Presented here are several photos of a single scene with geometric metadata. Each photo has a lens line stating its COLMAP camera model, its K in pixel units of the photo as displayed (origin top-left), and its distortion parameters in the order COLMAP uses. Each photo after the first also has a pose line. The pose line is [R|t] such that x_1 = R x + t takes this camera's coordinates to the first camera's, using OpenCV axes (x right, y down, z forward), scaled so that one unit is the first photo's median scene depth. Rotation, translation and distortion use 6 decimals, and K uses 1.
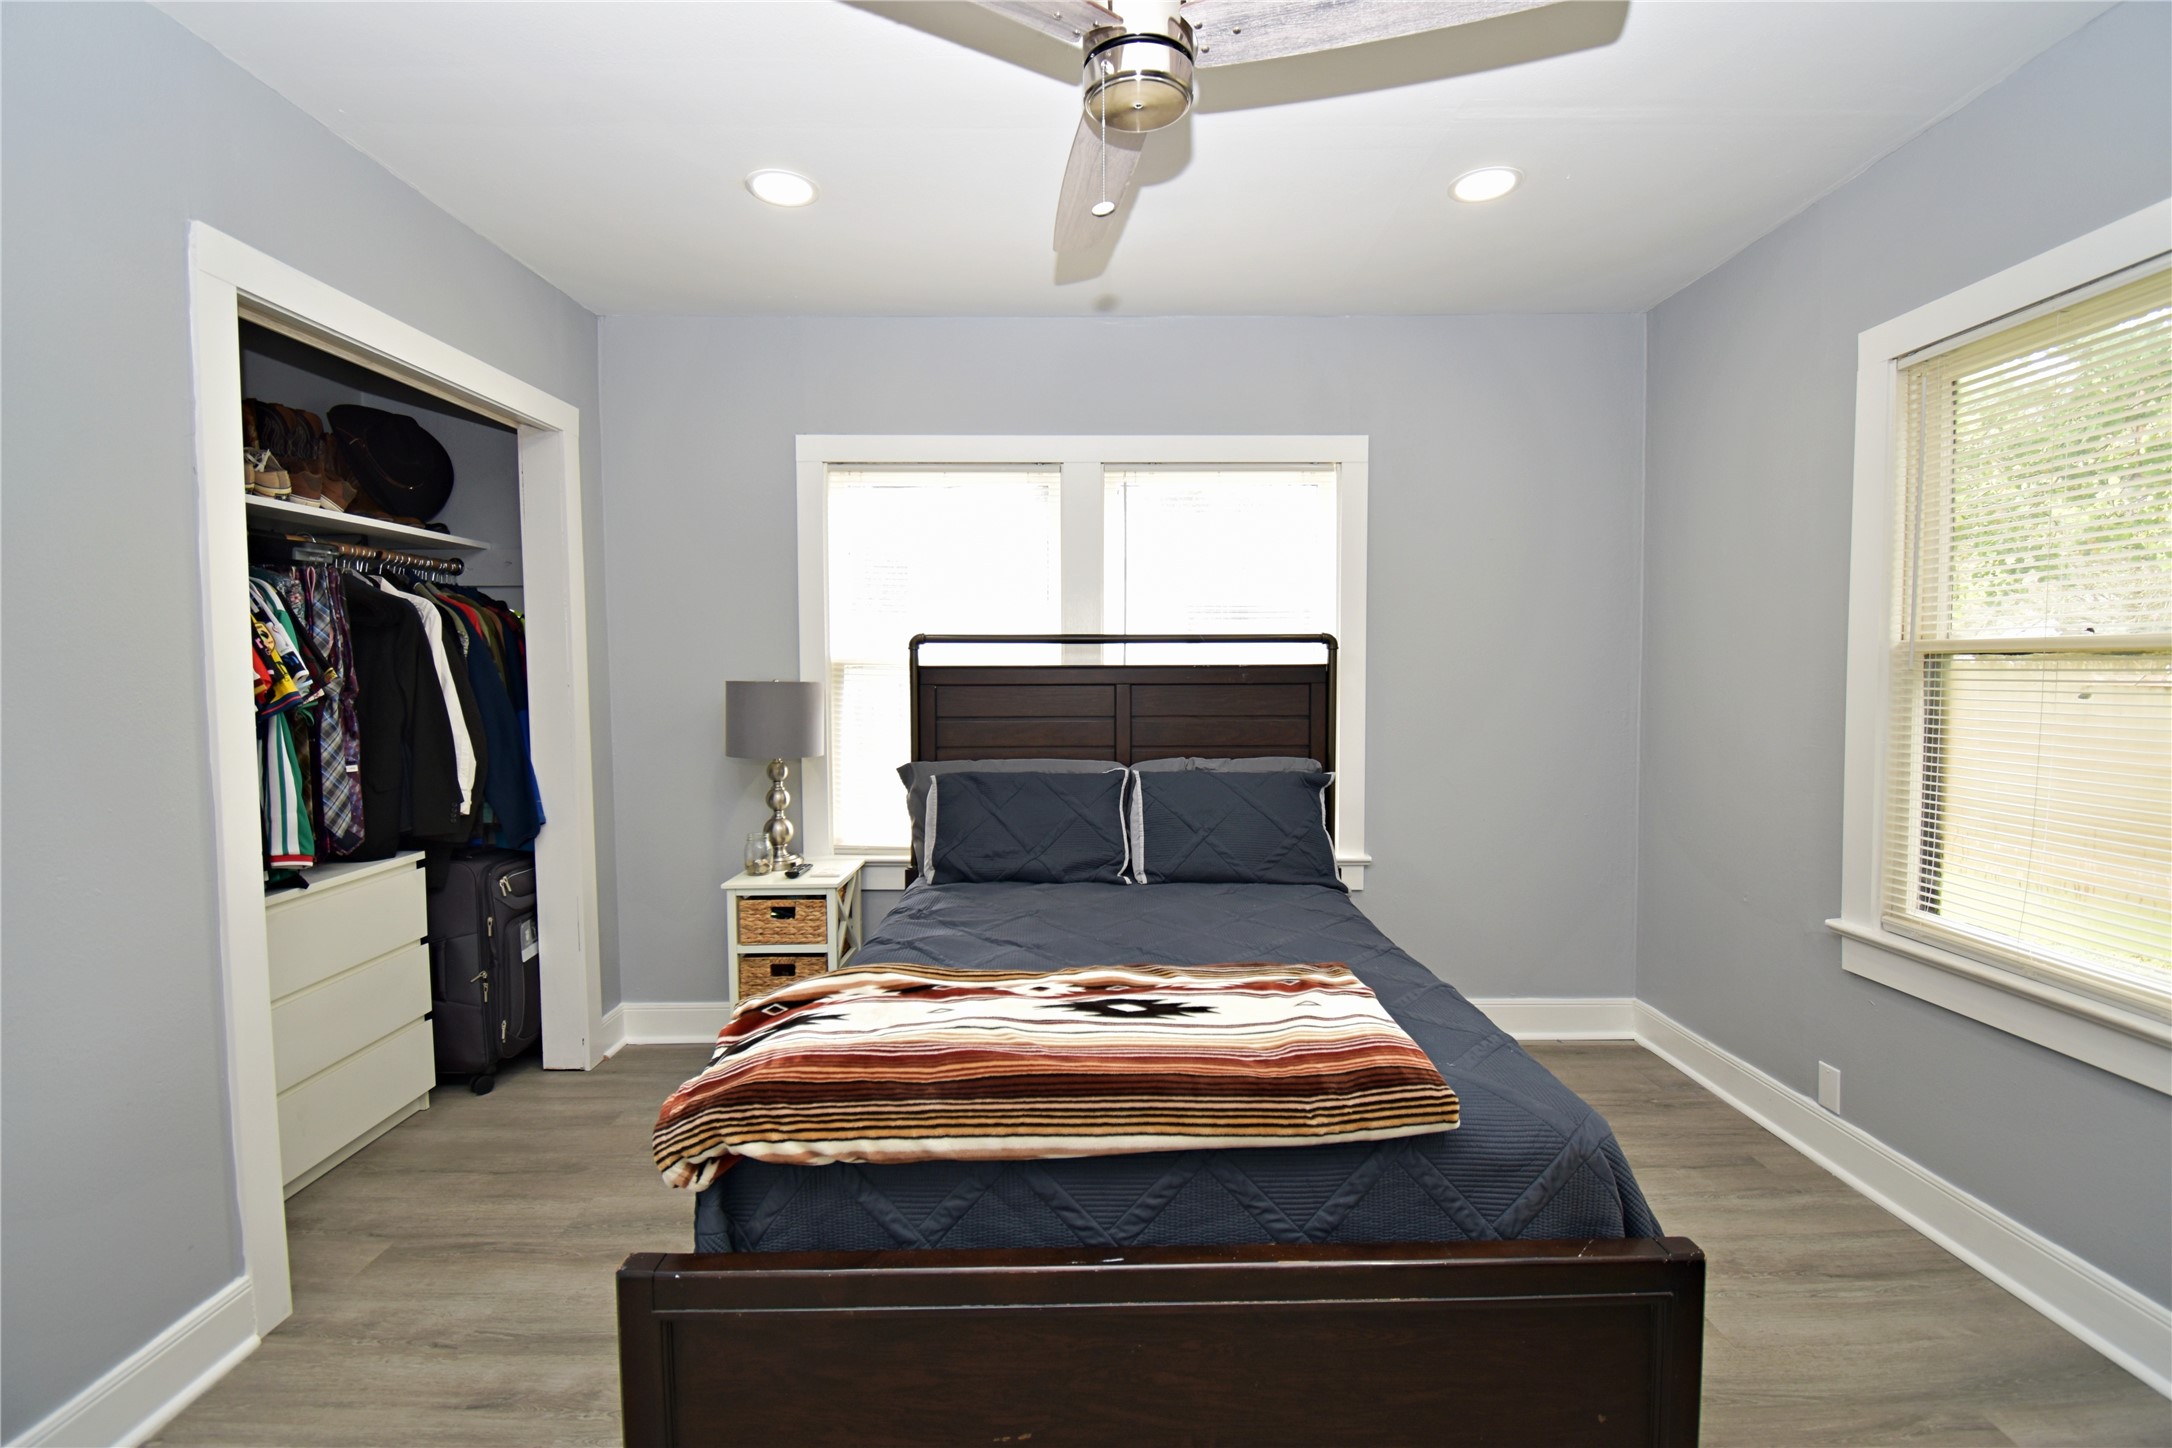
lens RADIAL K [[1003.1, 0, 1093.8], [0, 1003.1, 711.8], [0, 0, 1]] dist [0.034932, -0.035924]
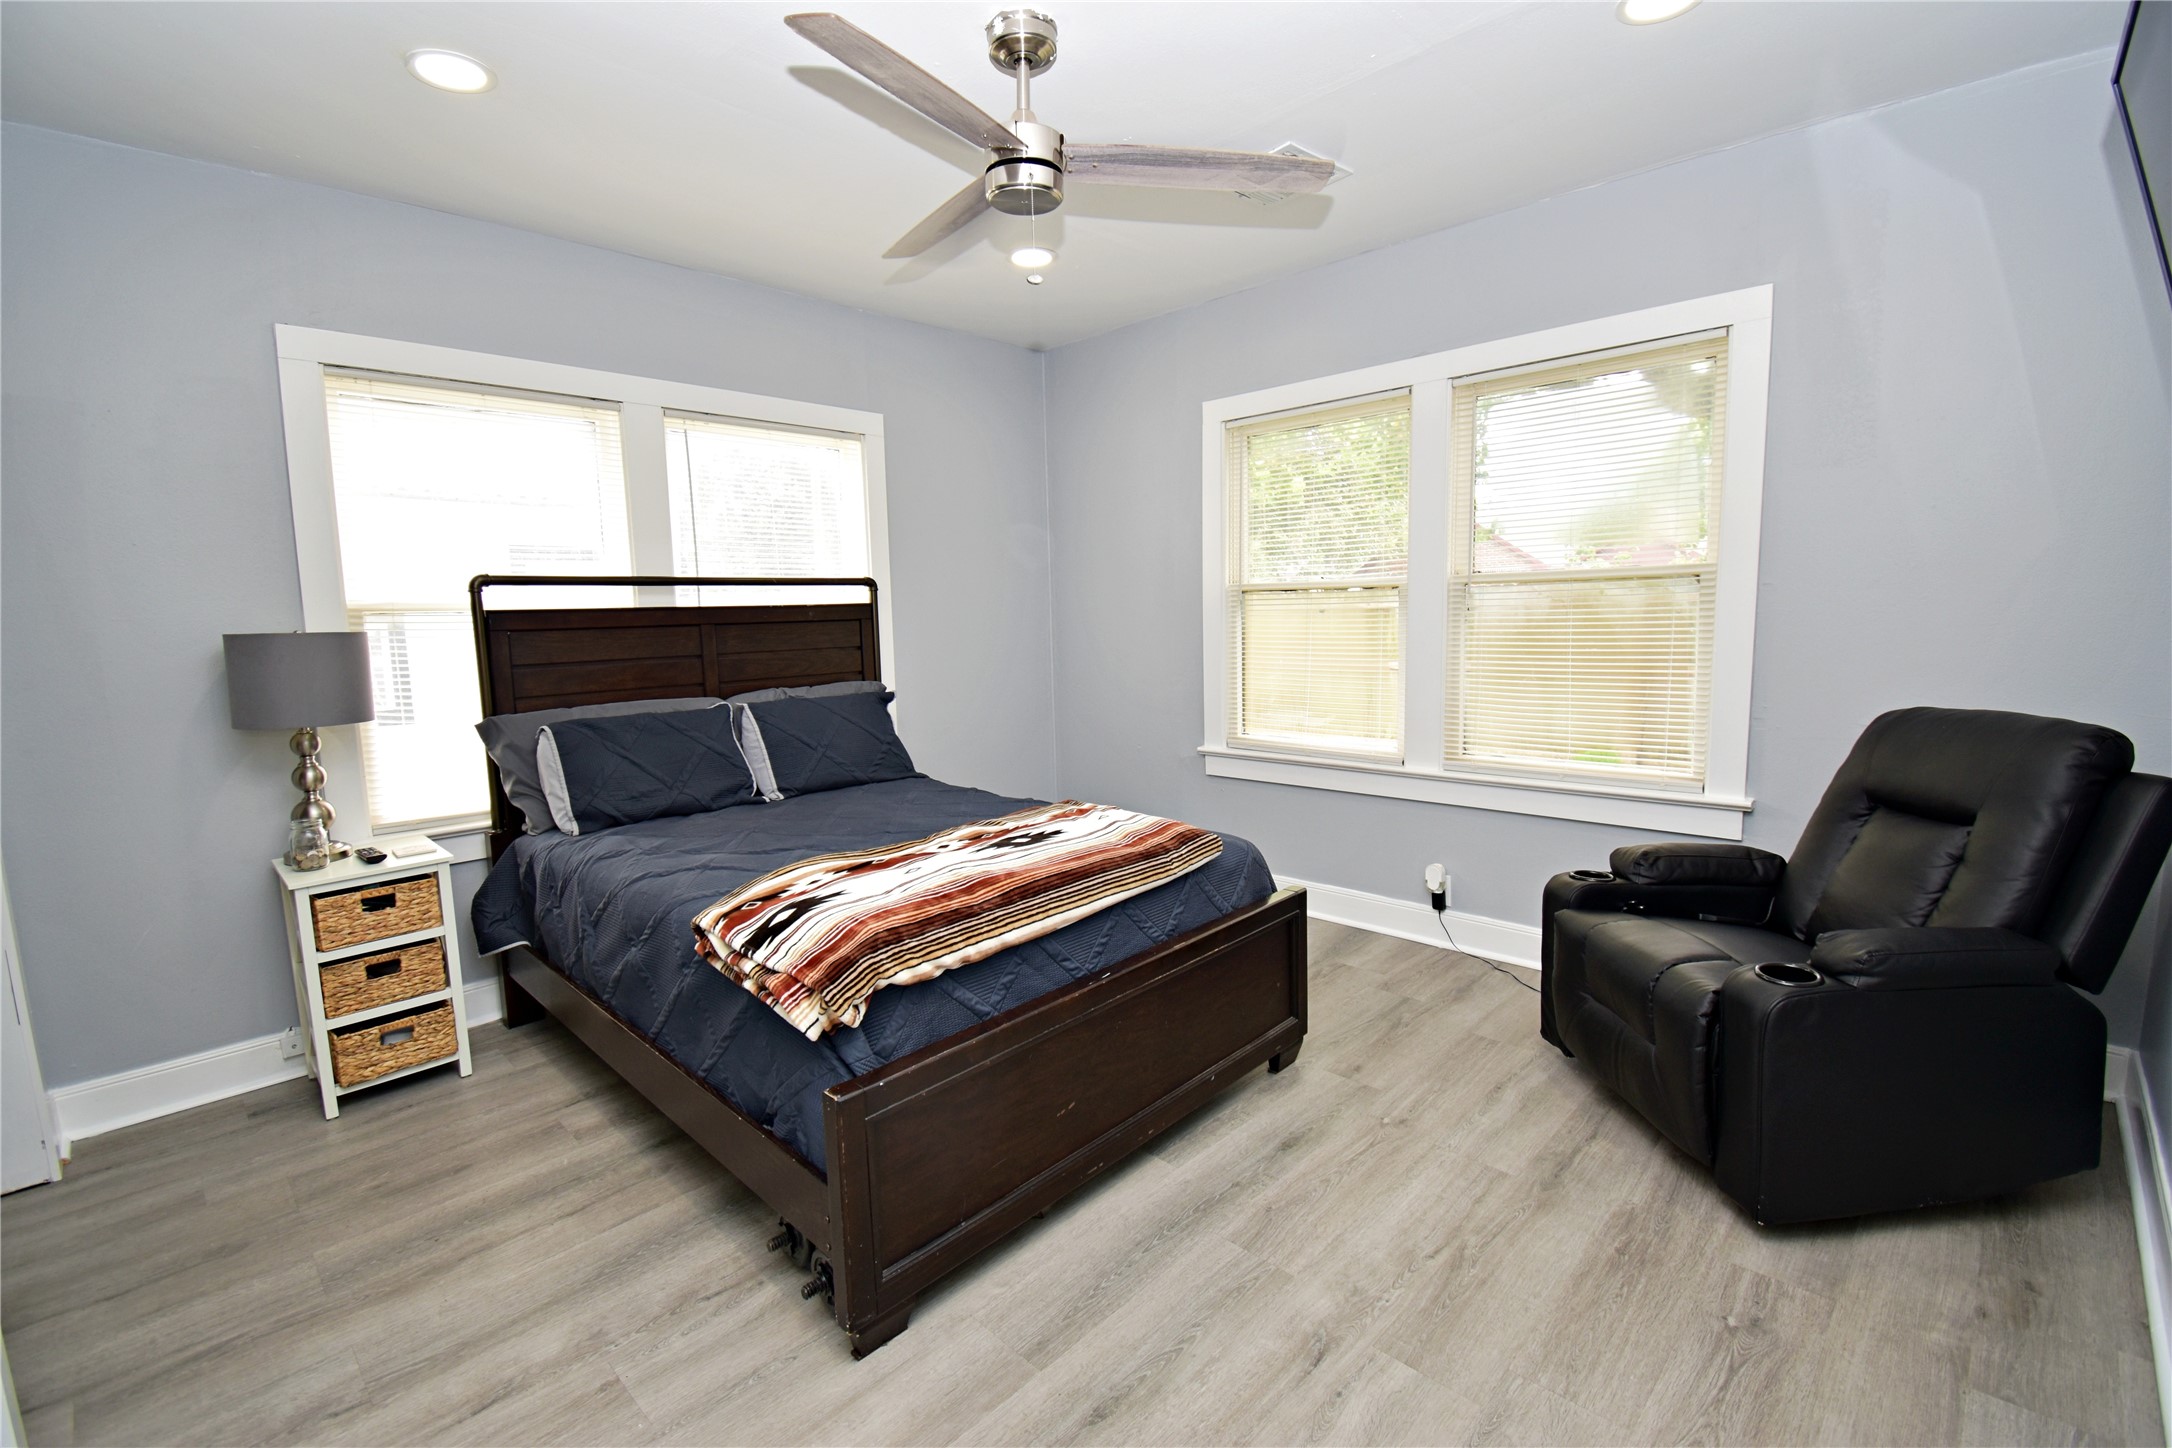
lens RADIAL K [[1003.1, 0, 1093.8], [0, 1003.1, 711.8], [0, 0, 1]] dist [0.034932, -0.035924]
pose [[0.678226, -0.091925, 0.729081, -0.506991], [0.052873, 0.995678, 0.076354, 0.005082], [-0.732948, -0.013236, 0.680155, -0.023407]]
